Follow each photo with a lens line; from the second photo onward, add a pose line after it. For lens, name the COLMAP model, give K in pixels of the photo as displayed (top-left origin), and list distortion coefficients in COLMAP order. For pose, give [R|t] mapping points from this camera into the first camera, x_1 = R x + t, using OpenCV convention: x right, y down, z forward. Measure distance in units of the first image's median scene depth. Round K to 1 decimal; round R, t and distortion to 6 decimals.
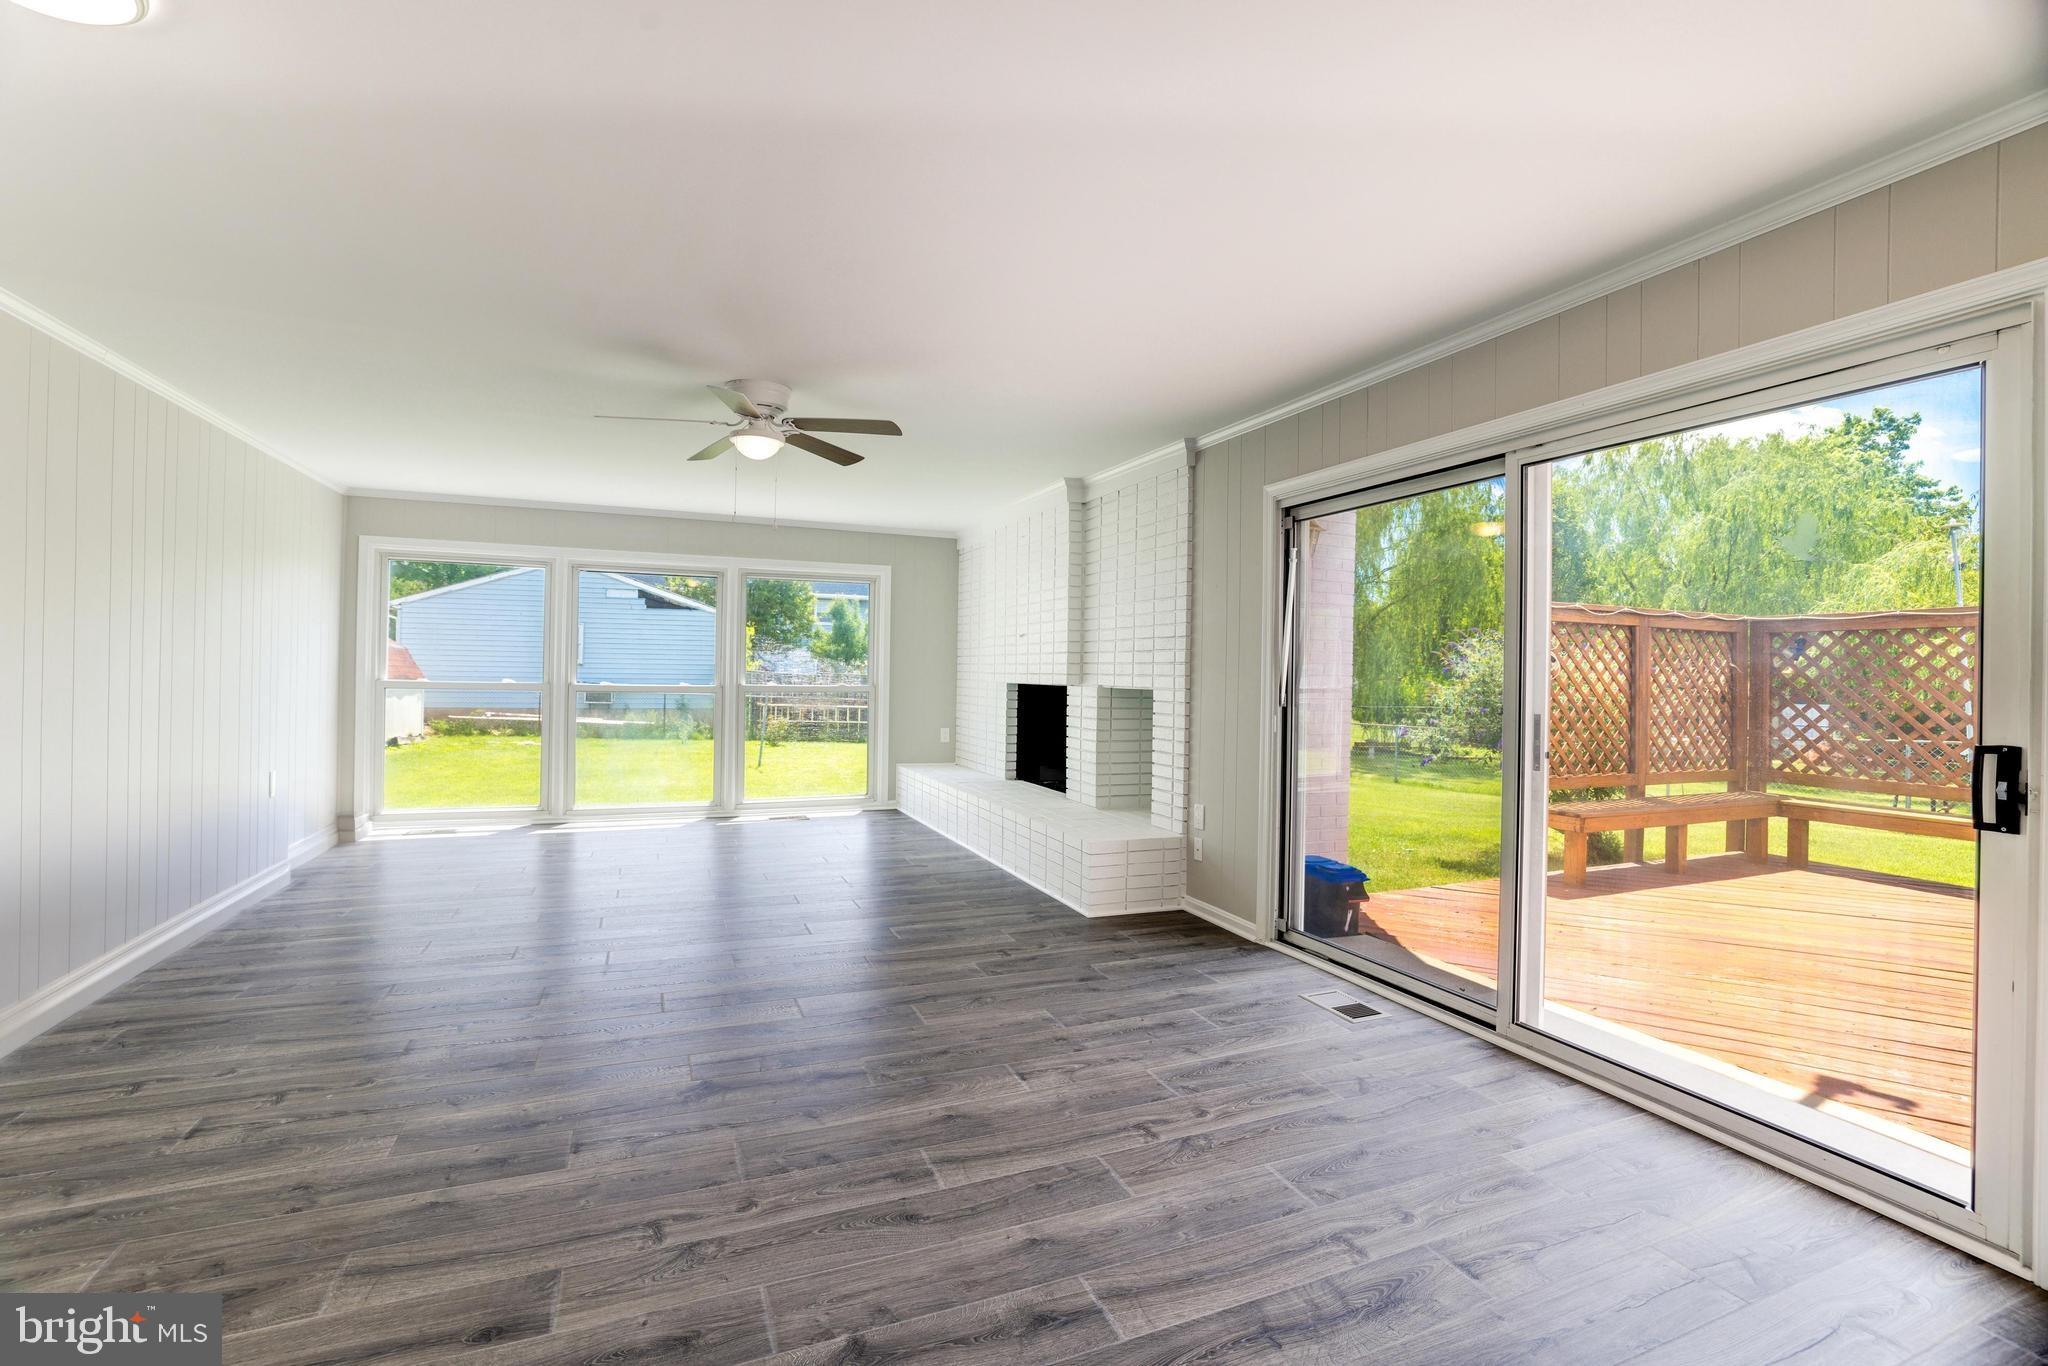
lens RADIAL K [[889.4, 0, 1022.7], [0, 889.4, 670.5], [0, 0, 1]] dist [-0.051012, 0.019788]
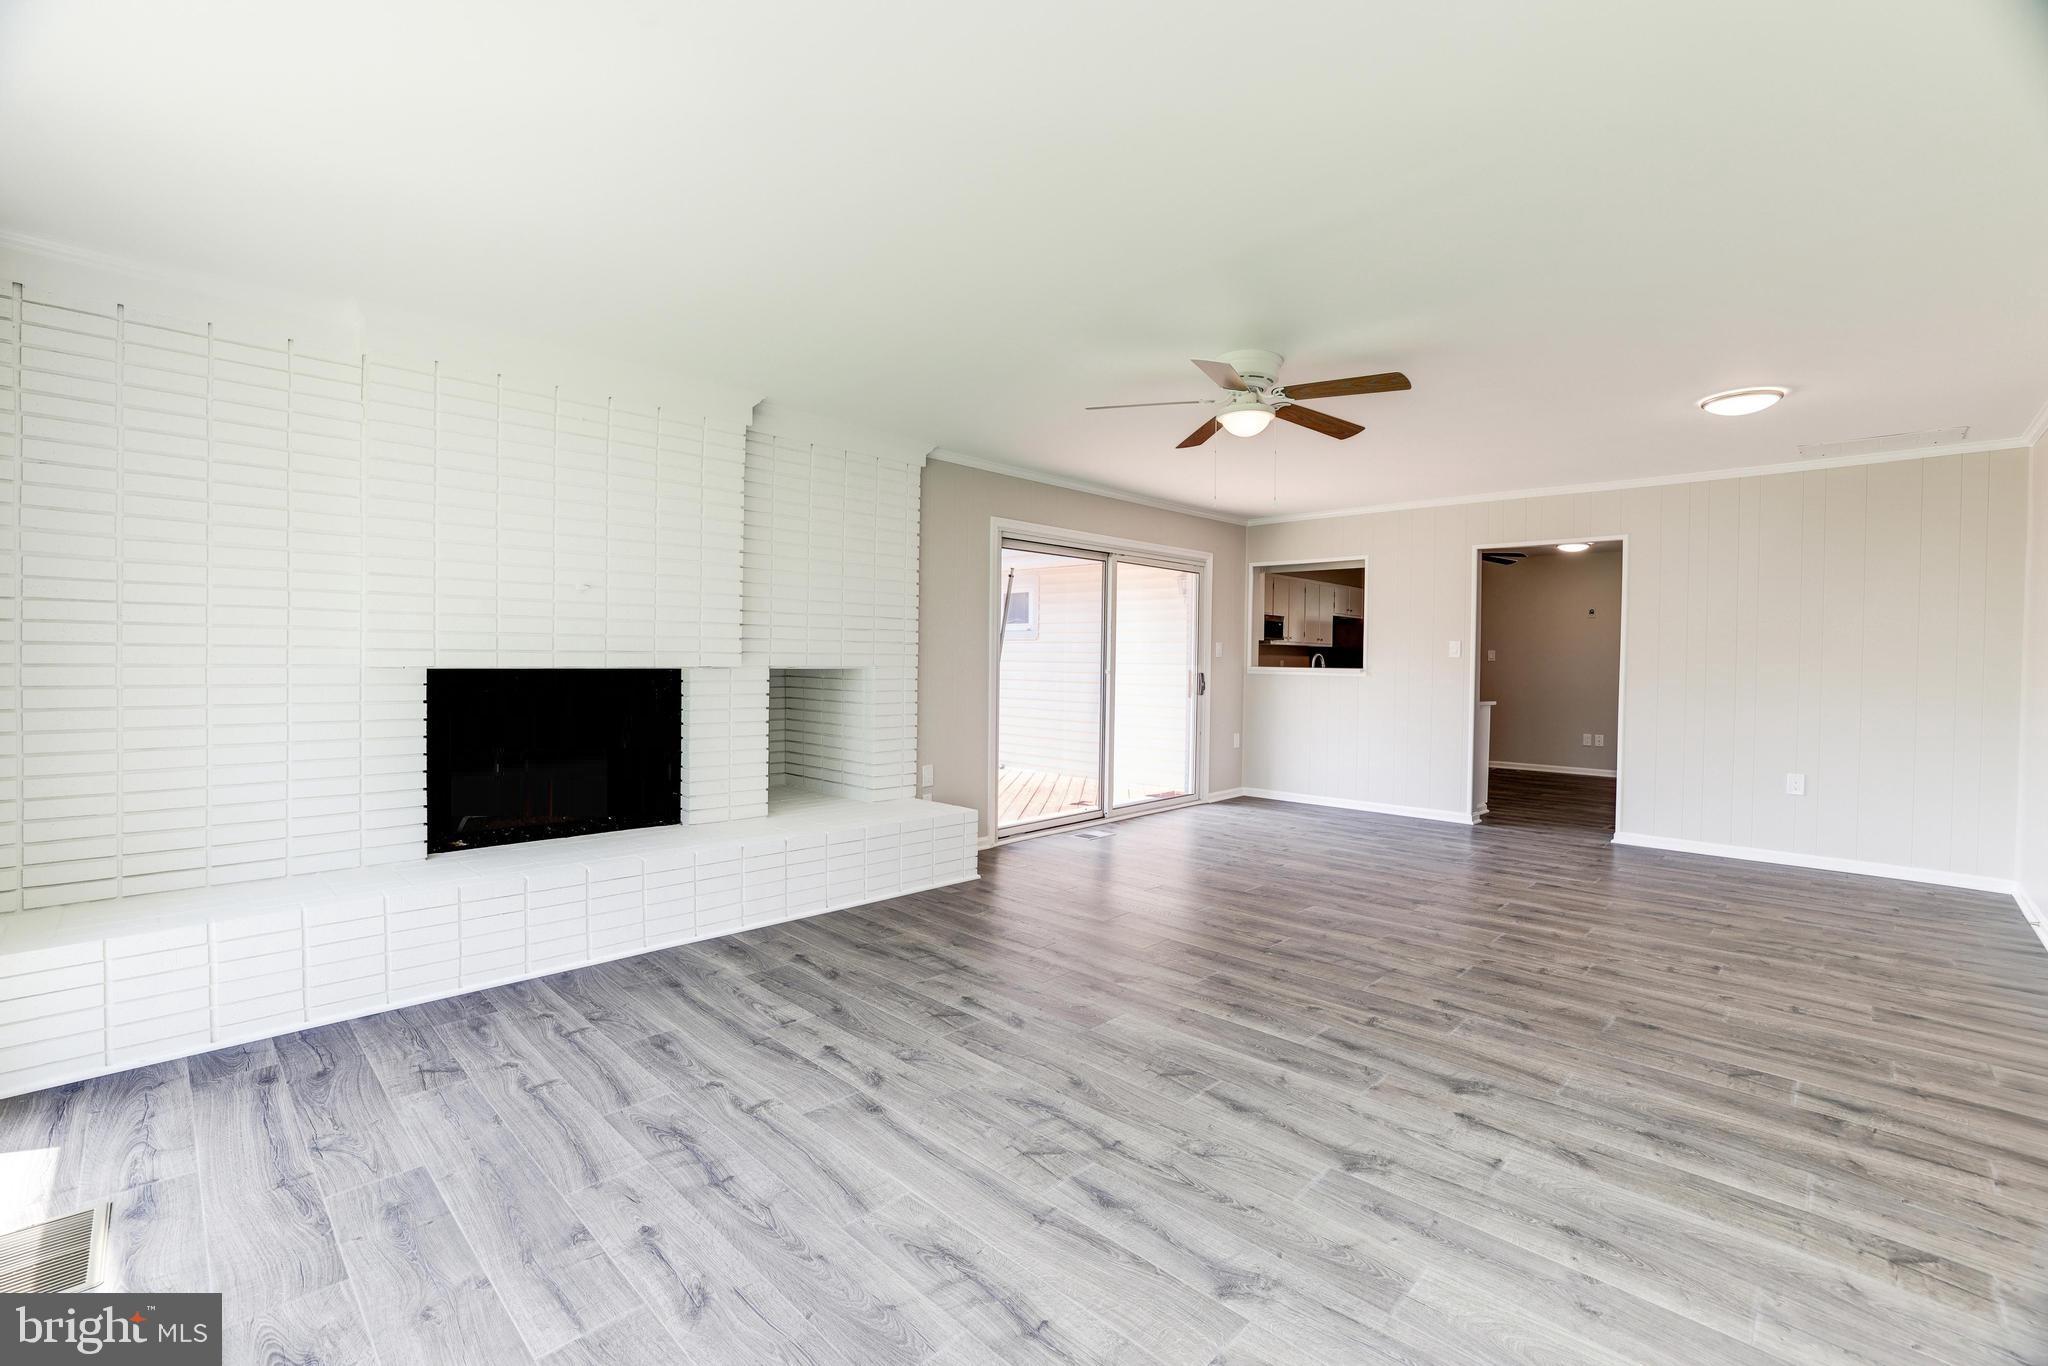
lens RADIAL K [[889.4, 0, 1022.7], [0, 889.4, 670.5], [0, 0, 1]] dist [-0.051012, 0.019788]
pose [[-0.388048, -0.036787, 0.920905, -0.902843], [-0.022290, 0.999285, 0.030526, -0.011686], [-0.921370, -0.008681, -0.388590, 1.317406]]
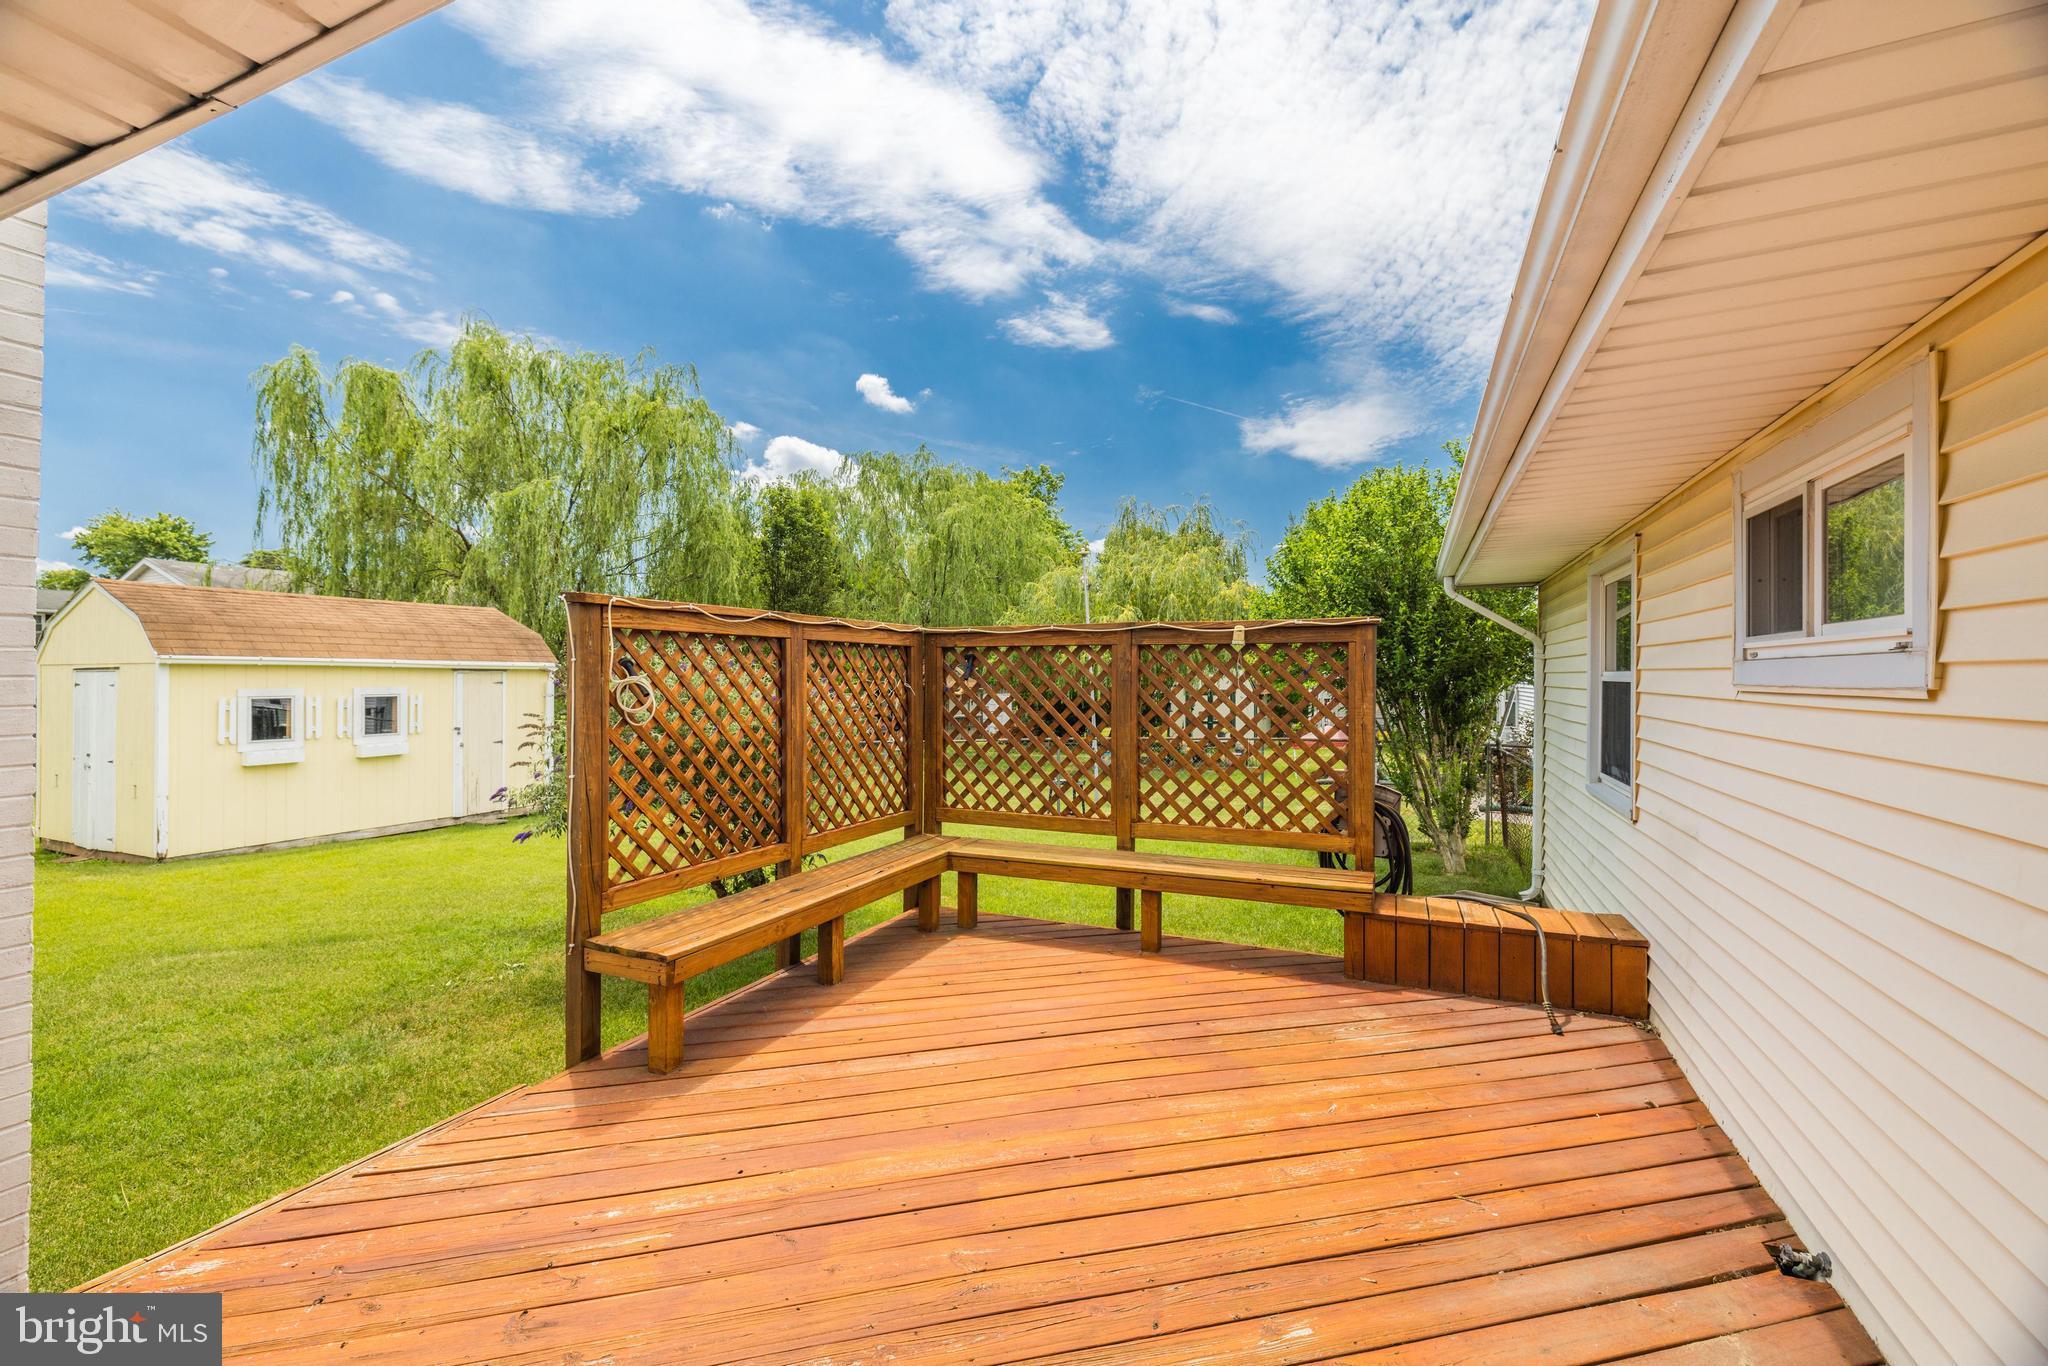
lens RADIAL K [[889.4, 0, 1022.7], [0, 889.4, 670.5], [0, 0, 1]] dist [-0.051012, 0.019788]
pose [[0.723382, -0.008007, 0.690401, 0.449304], [0.005544, 0.999968, 0.005788, -0.036245], [-0.690425, -0.000359, 0.723403, 0.444261]]
